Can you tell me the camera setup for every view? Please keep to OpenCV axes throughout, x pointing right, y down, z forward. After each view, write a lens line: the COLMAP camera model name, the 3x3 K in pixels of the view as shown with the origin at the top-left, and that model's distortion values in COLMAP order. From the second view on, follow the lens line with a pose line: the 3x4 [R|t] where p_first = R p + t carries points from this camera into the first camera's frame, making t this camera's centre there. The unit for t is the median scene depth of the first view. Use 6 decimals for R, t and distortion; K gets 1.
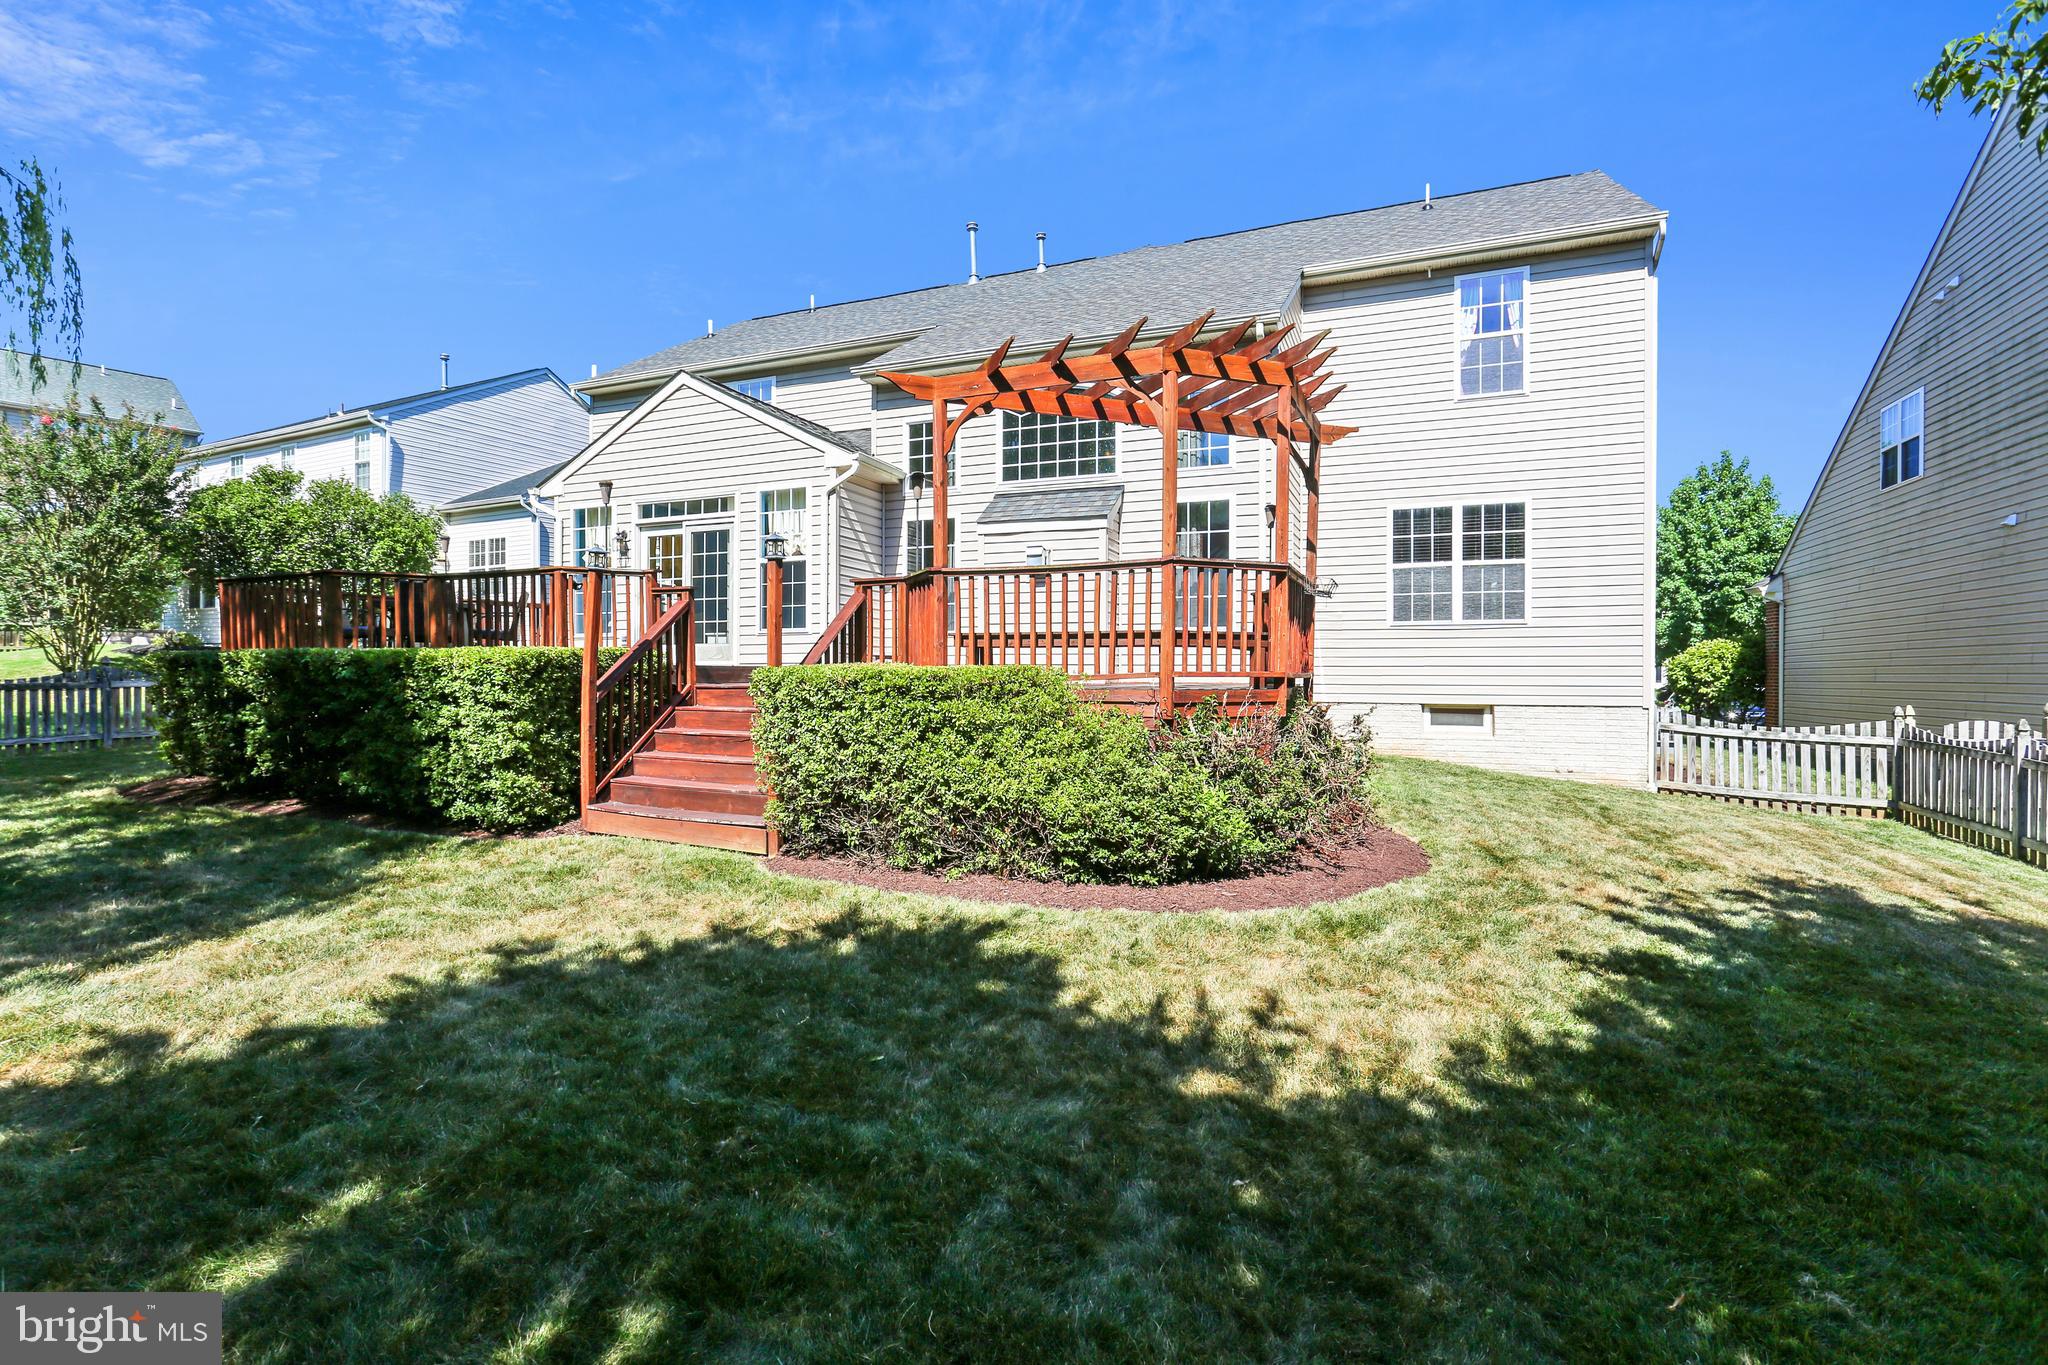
lens RADIAL K [[975.3, 0, 1032.5], [0, 975.3, 699.9], [0, 0, 1]] dist [-0.014119, 0.000406]
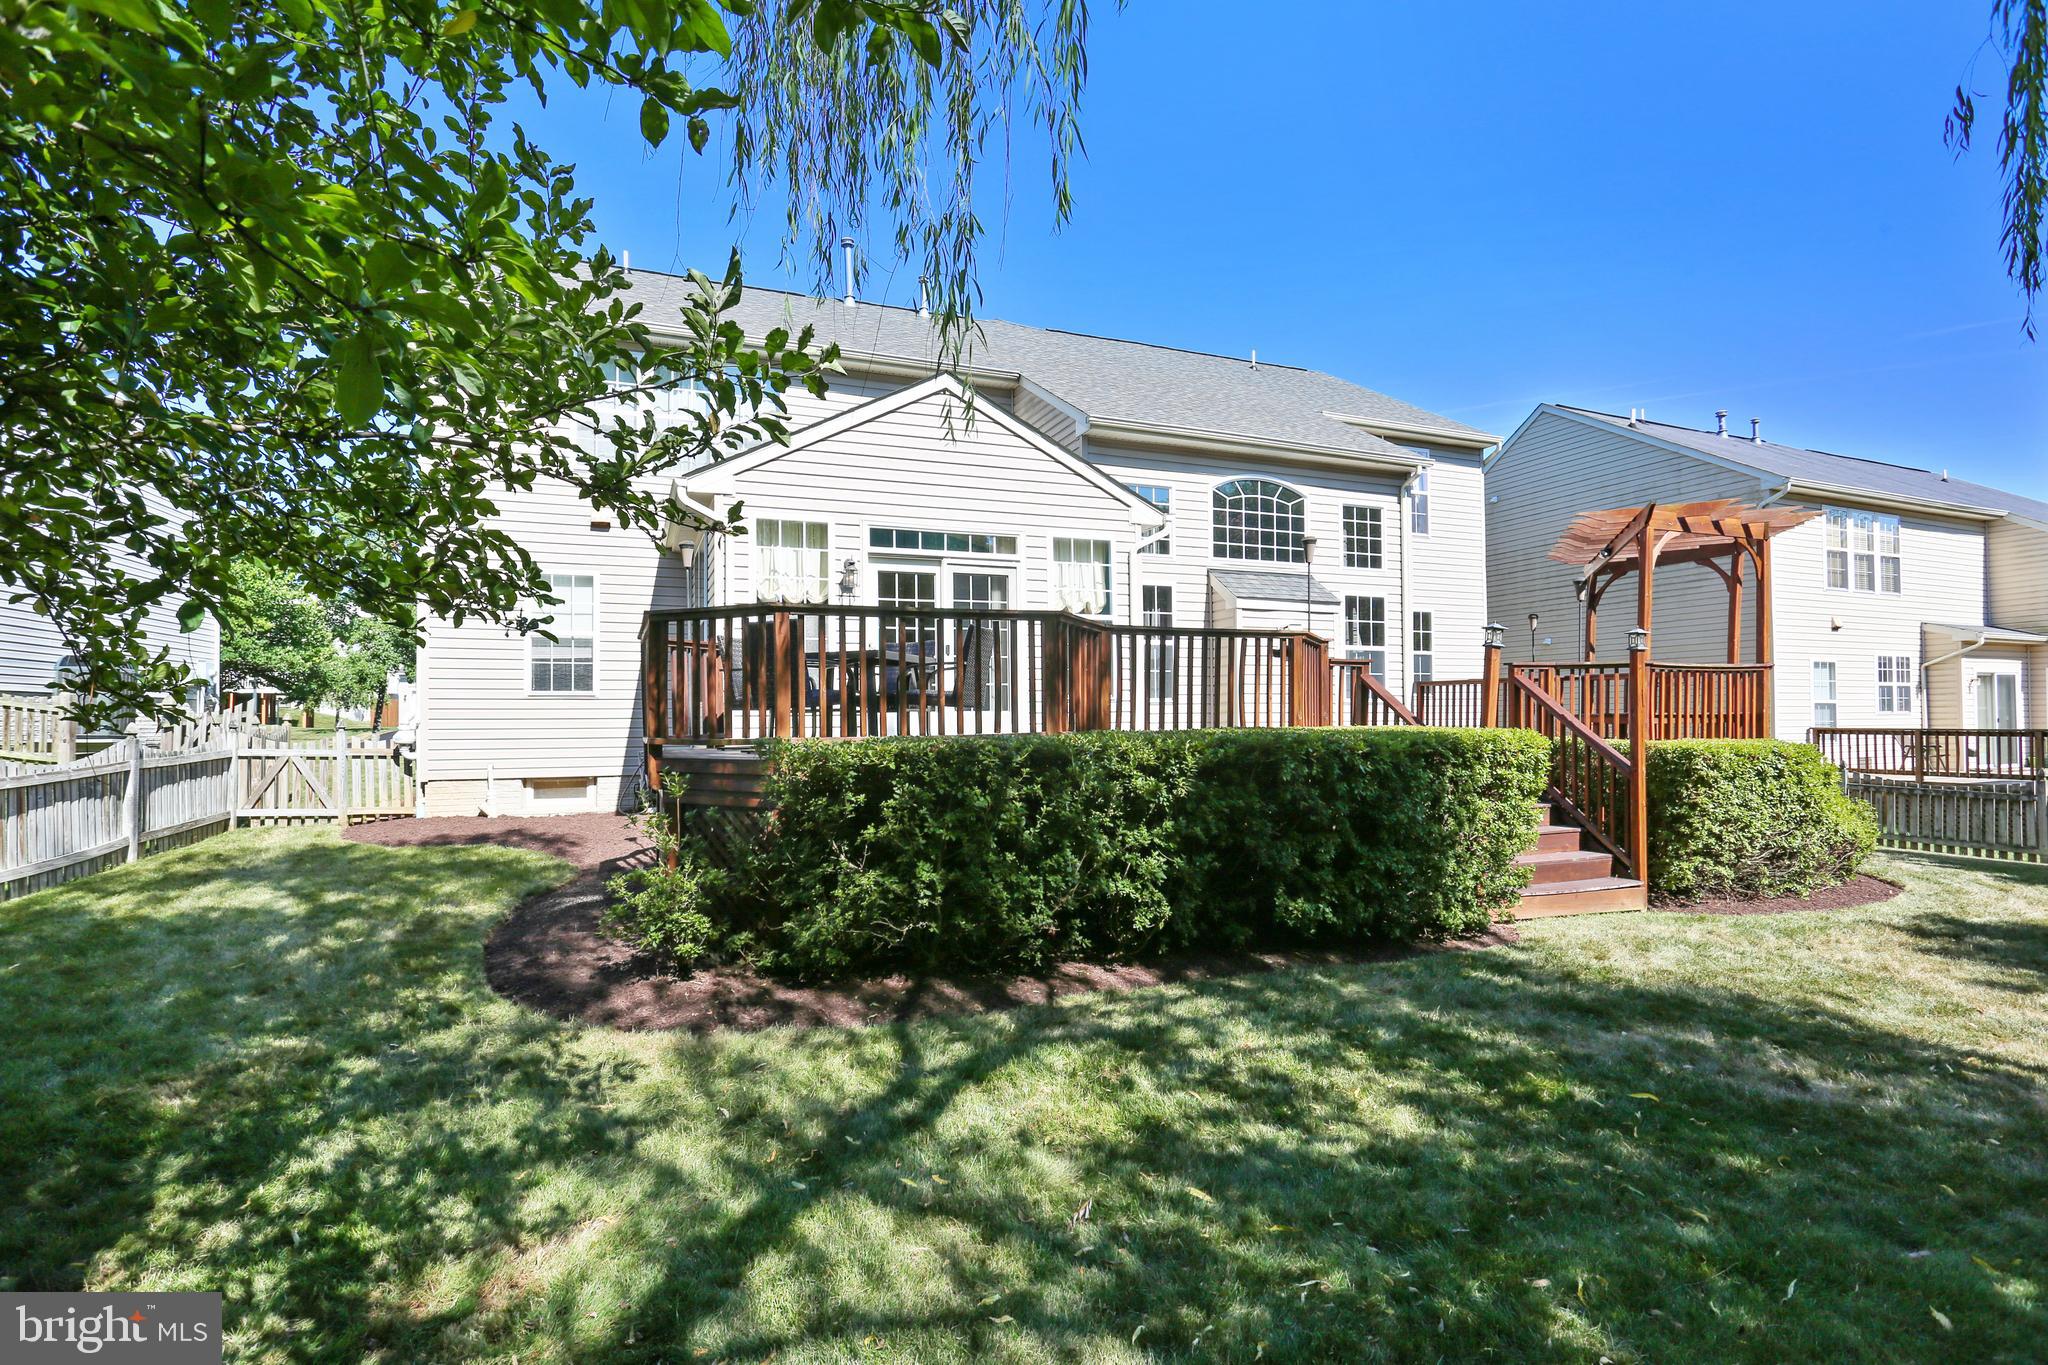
lens RADIAL K [[975.3, 0, 1032.5], [0, 975.3, 699.9], [0, 0, 1]] dist [-0.014119, 0.000406]
pose [[0.703239, 0.006955, 0.710920, -0.912137], [0.029298, 0.998819, -0.038754, -0.035659], [-0.710350, 0.048082, 0.702204, 0.409597]]
